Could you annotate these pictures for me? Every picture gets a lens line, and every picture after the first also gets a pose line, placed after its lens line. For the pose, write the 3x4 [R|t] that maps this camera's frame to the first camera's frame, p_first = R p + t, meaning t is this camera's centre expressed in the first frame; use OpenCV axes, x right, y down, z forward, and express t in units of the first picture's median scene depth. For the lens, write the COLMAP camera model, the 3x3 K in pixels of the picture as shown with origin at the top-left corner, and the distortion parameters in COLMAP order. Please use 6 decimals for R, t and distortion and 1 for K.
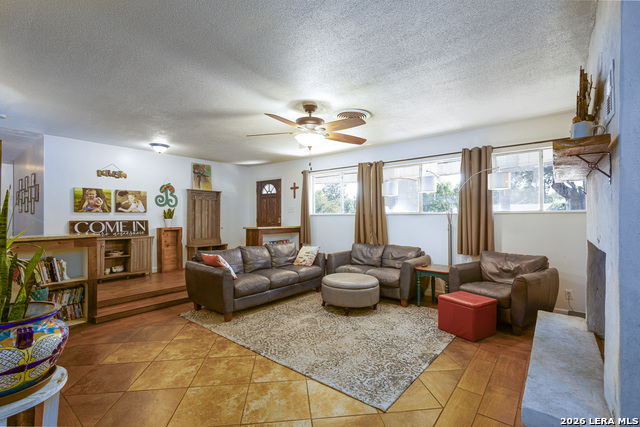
lens RADIAL K [[298.0, 0, 321.2], [0, 298.0, 214.9], [0, 0, 1]] dist [0.003258, 0.000132]
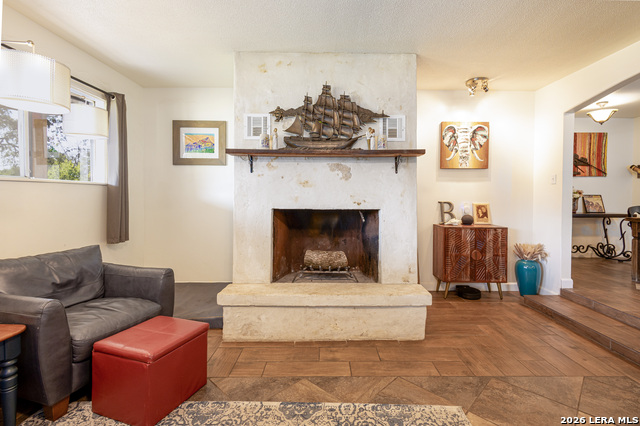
lens RADIAL K [[298.0, 0, 317.4], [0, 298.0, 196.3], [0, 0, 1]] dist [0.003258, 0.000132]
pose [[-0.609254, -0.009224, 0.792921, -0.086811], [-0.007878, 0.999953, 0.005578, 0.009430], [-0.792936, -0.002848, -0.609299, 0.706301]]
